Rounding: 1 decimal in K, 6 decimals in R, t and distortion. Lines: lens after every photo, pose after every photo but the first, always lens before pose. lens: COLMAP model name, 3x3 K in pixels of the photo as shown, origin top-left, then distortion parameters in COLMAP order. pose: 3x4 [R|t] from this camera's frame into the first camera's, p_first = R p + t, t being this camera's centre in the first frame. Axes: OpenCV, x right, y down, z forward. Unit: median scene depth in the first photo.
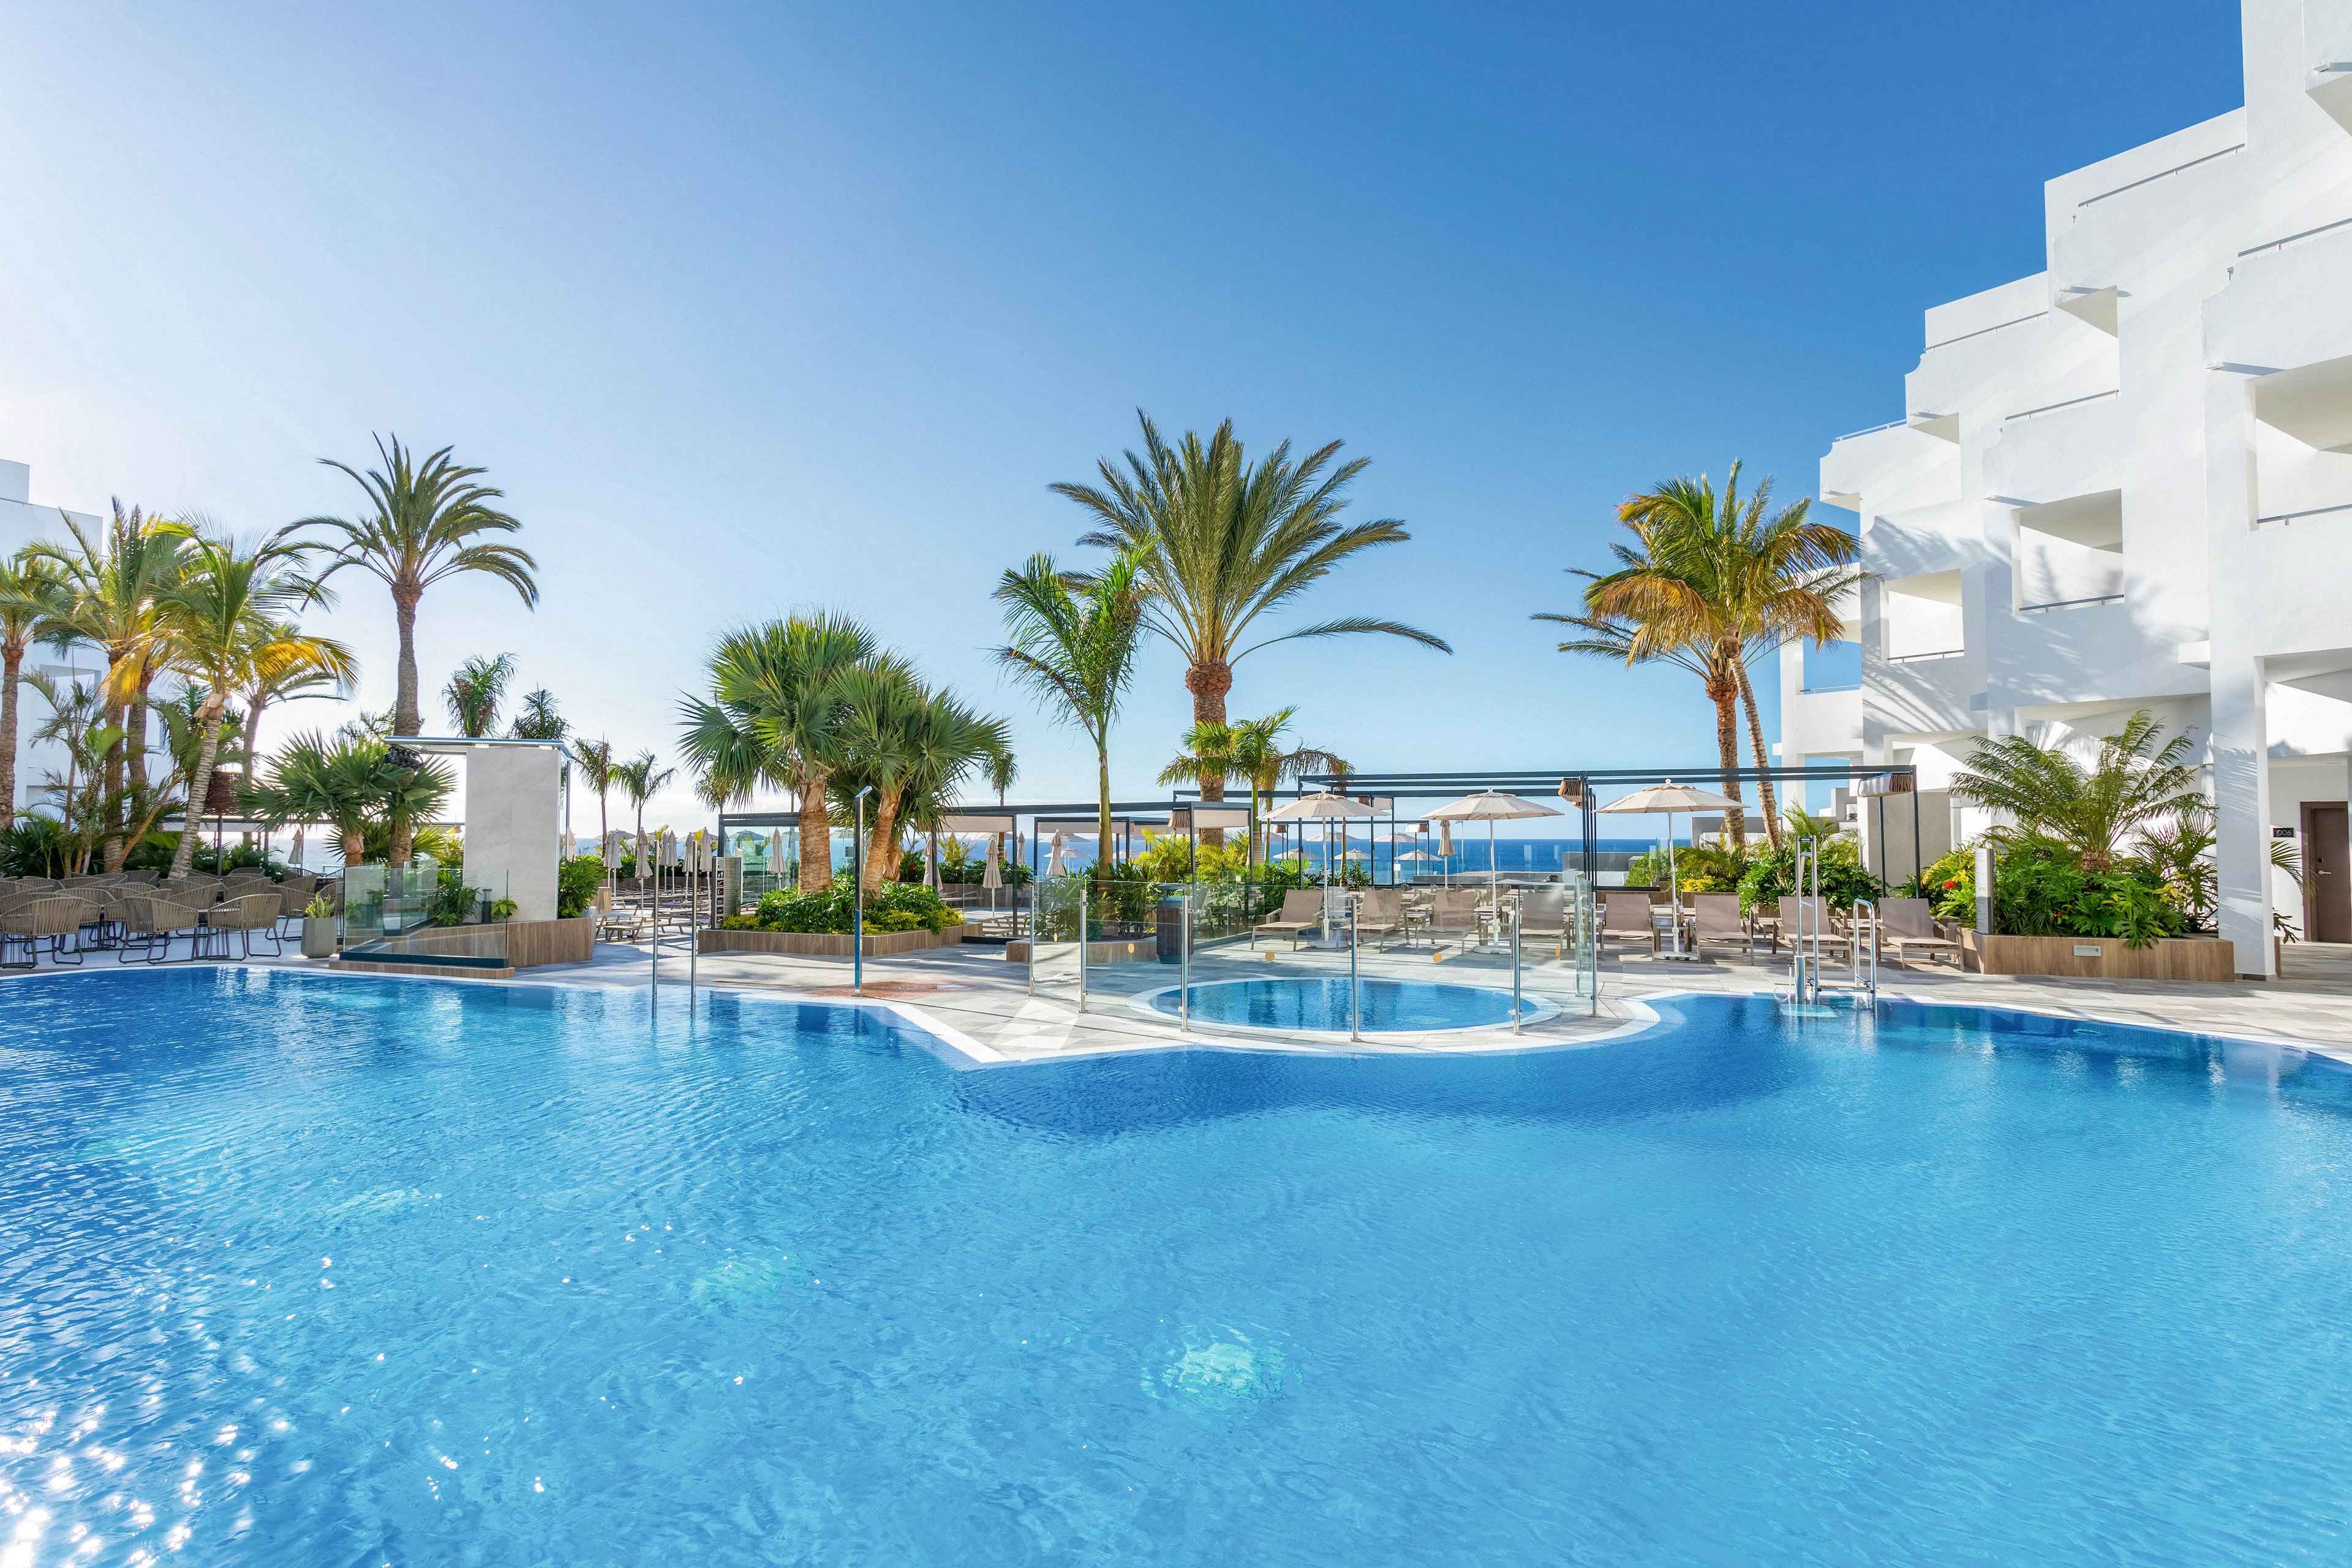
lens RADIAL K [[1190.9, 0, 1176.0], [0, 1190.9, 784.0], [0, 0, 1]] dist [0.003824, 0.000596]
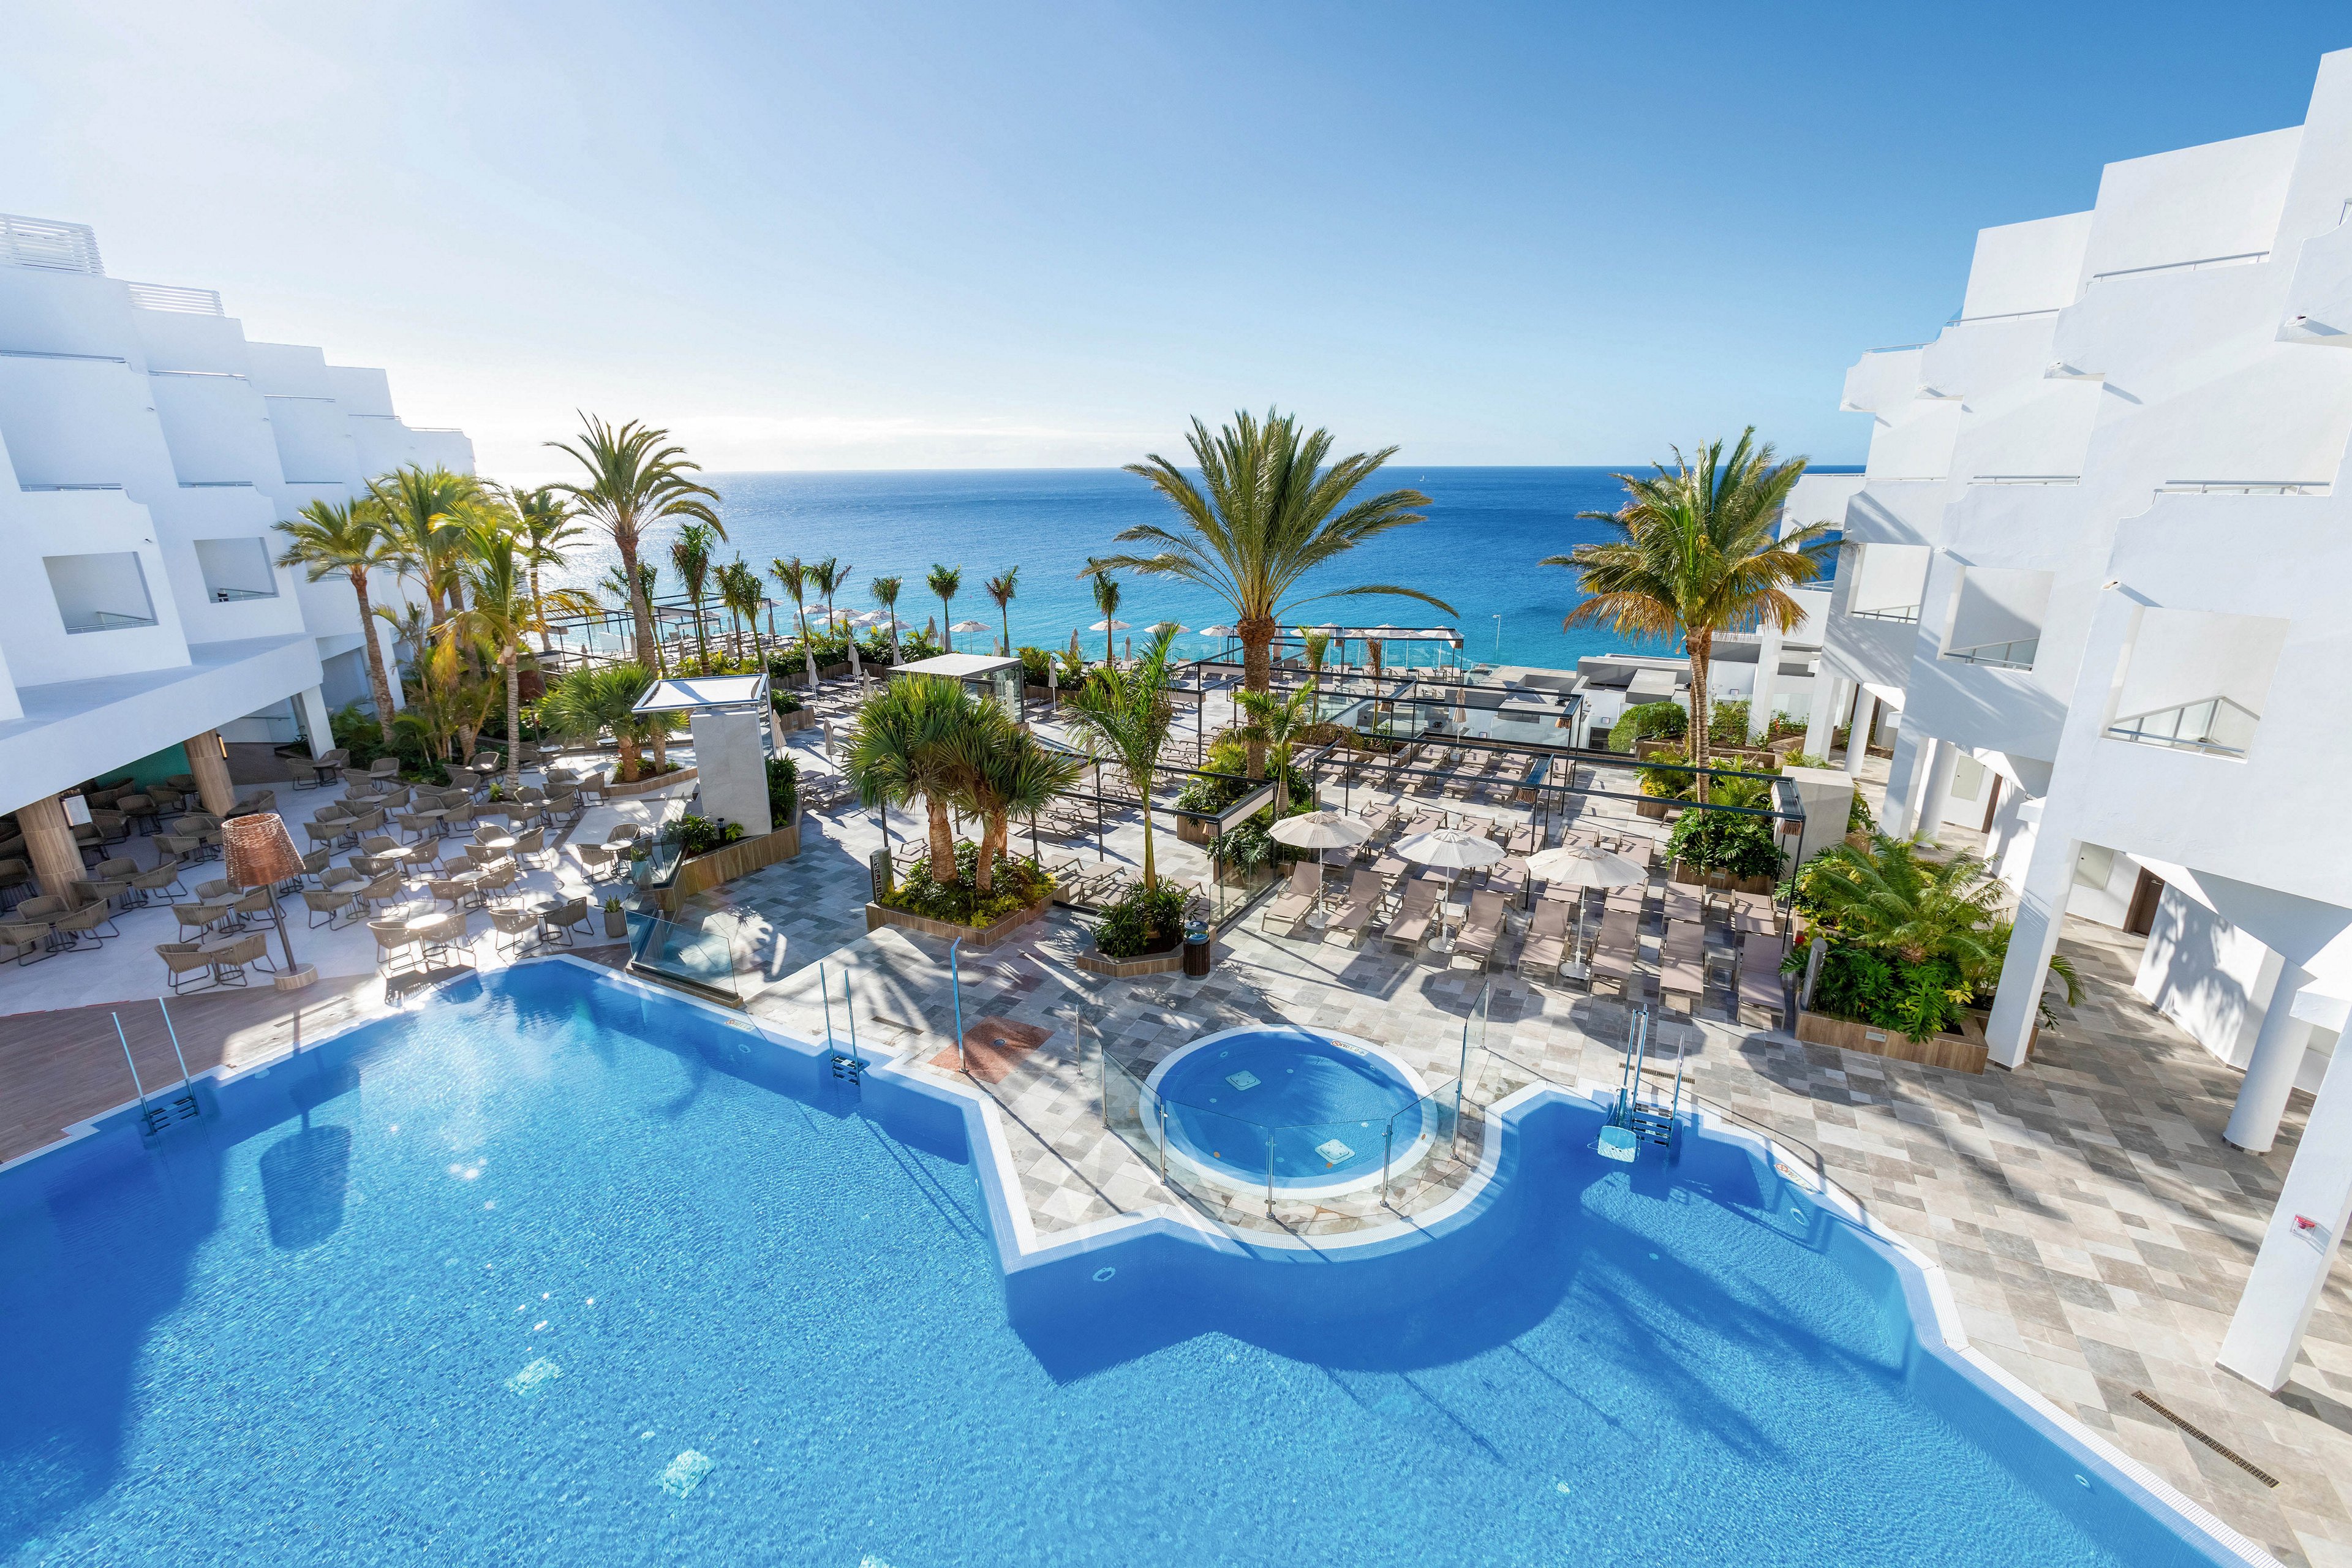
lens RADIAL K [[979.3, 0, 1176.0], [0, 979.3, 784.0], [0, 0, 1]] dist [-0.001307, -0.000009]
pose [[0.994642, 0.031791, -0.098367, 0.054988], [0.001271, 0.947707, 0.319140, -0.284430], [0.103369, -0.317555, 0.942589, -0.006566]]
